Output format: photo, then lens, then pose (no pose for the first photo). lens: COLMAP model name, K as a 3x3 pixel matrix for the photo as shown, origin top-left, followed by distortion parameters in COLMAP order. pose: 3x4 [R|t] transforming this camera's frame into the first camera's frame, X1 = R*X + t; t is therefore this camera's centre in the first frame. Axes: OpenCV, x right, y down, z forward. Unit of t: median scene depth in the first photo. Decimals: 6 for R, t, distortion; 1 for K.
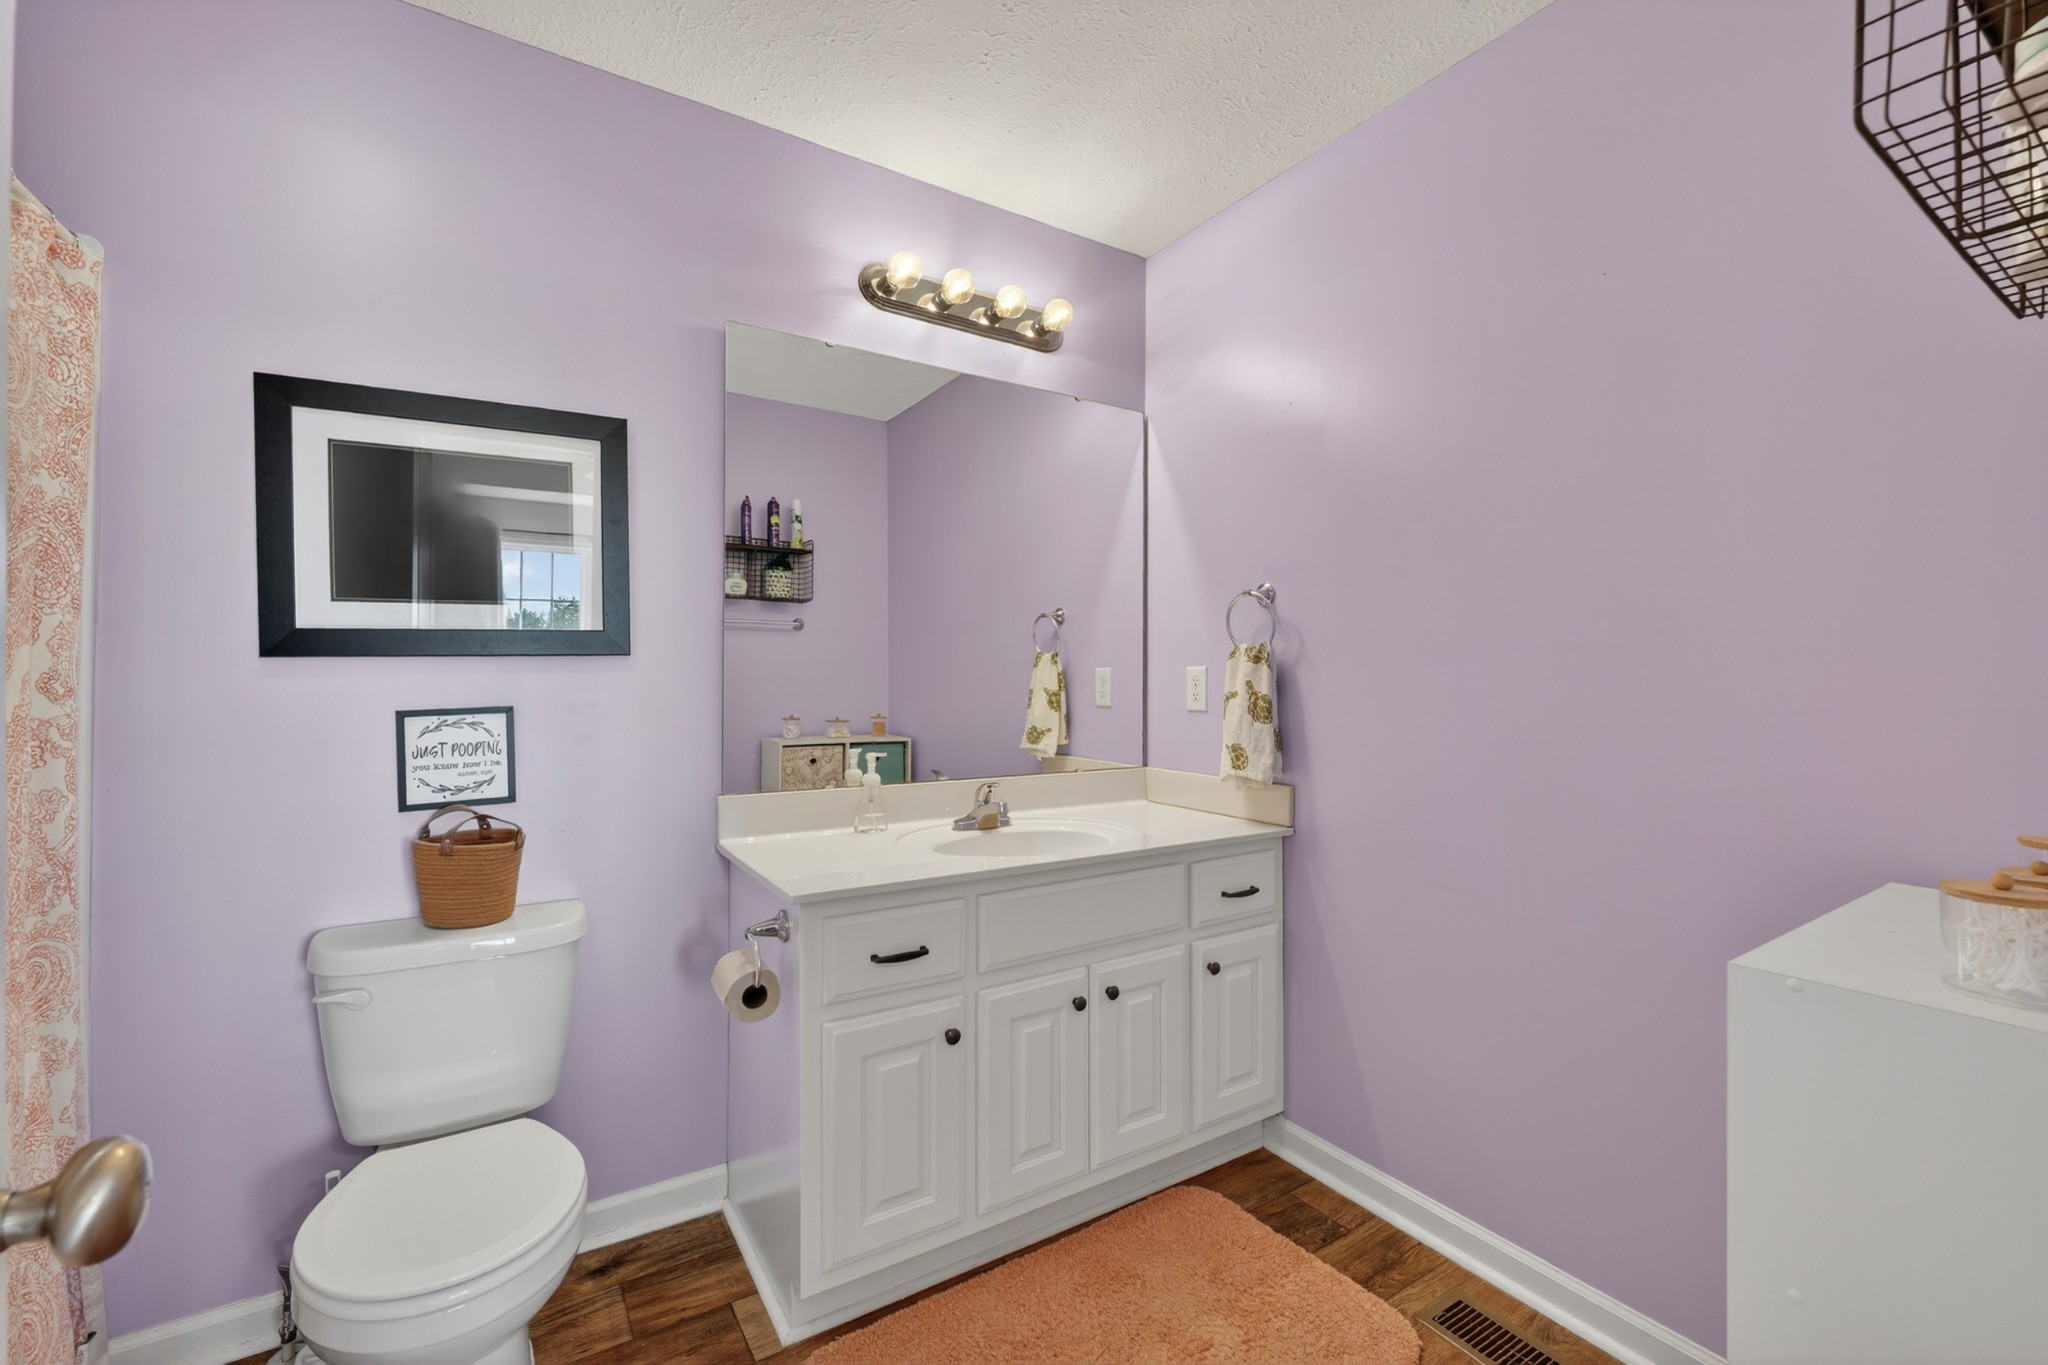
lens RADIAL K [[825.3, 0, 1023.5], [0, 825.3, 673.7], [0, 0, 1]] dist [-0.003138, -0.000306]
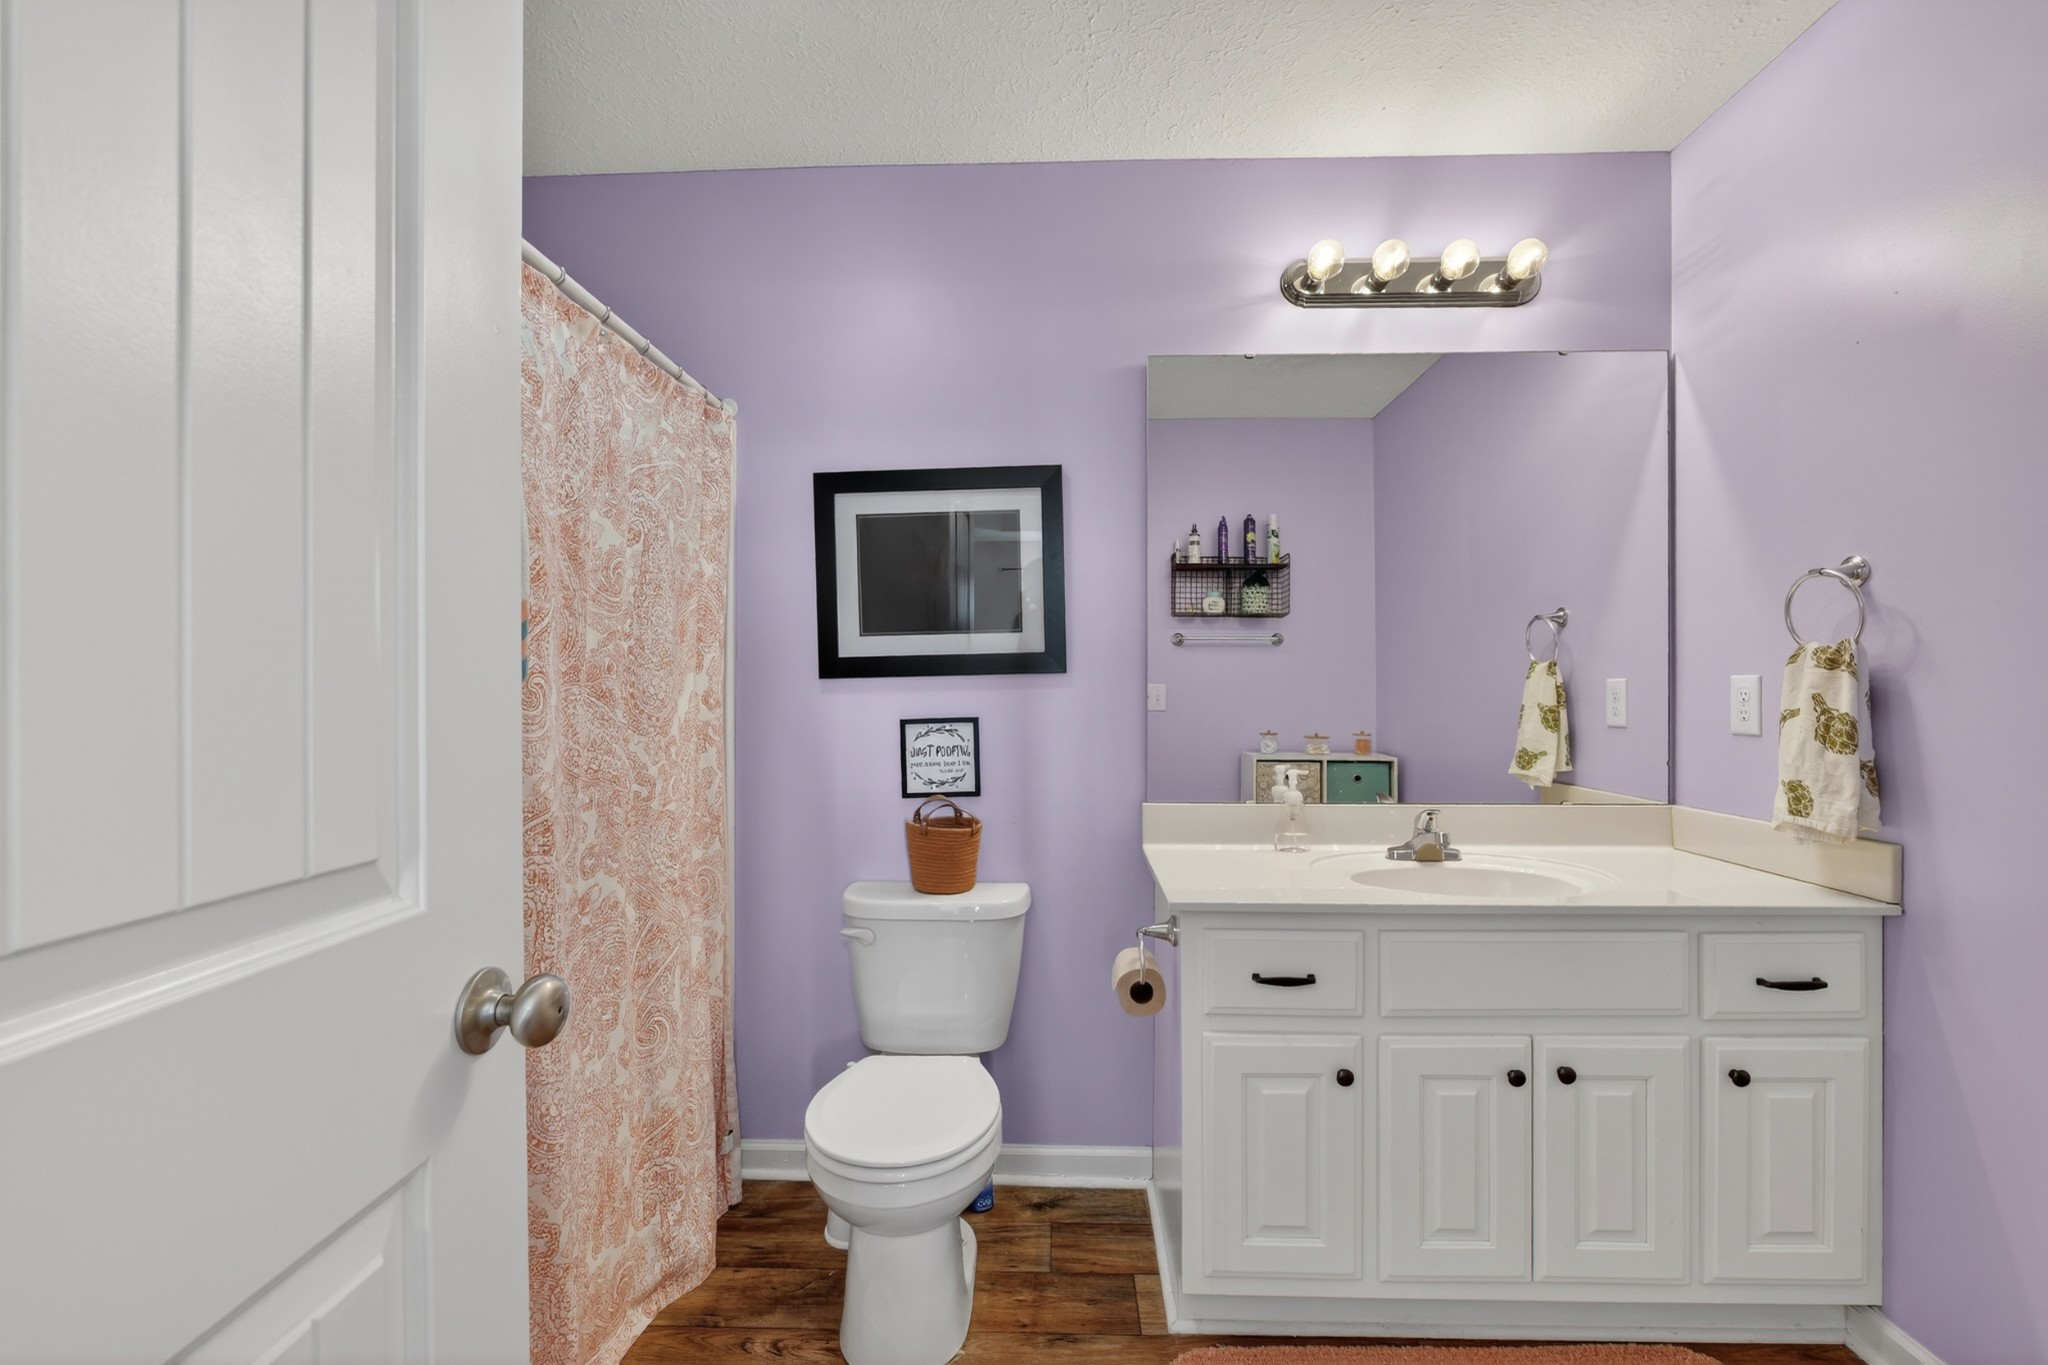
lens RADIAL K [[825.3, 0, 1037.2], [0, 825.3, 695.0], [0, 0, 1]] dist [-0.003138, -0.000306]
pose [[0.839333, -0.003286, -0.543607, 0.100812], [0.007068, 0.999963, 0.004869, 0.001796], [0.543571, -0.007929, 0.839326, 0.027614]]
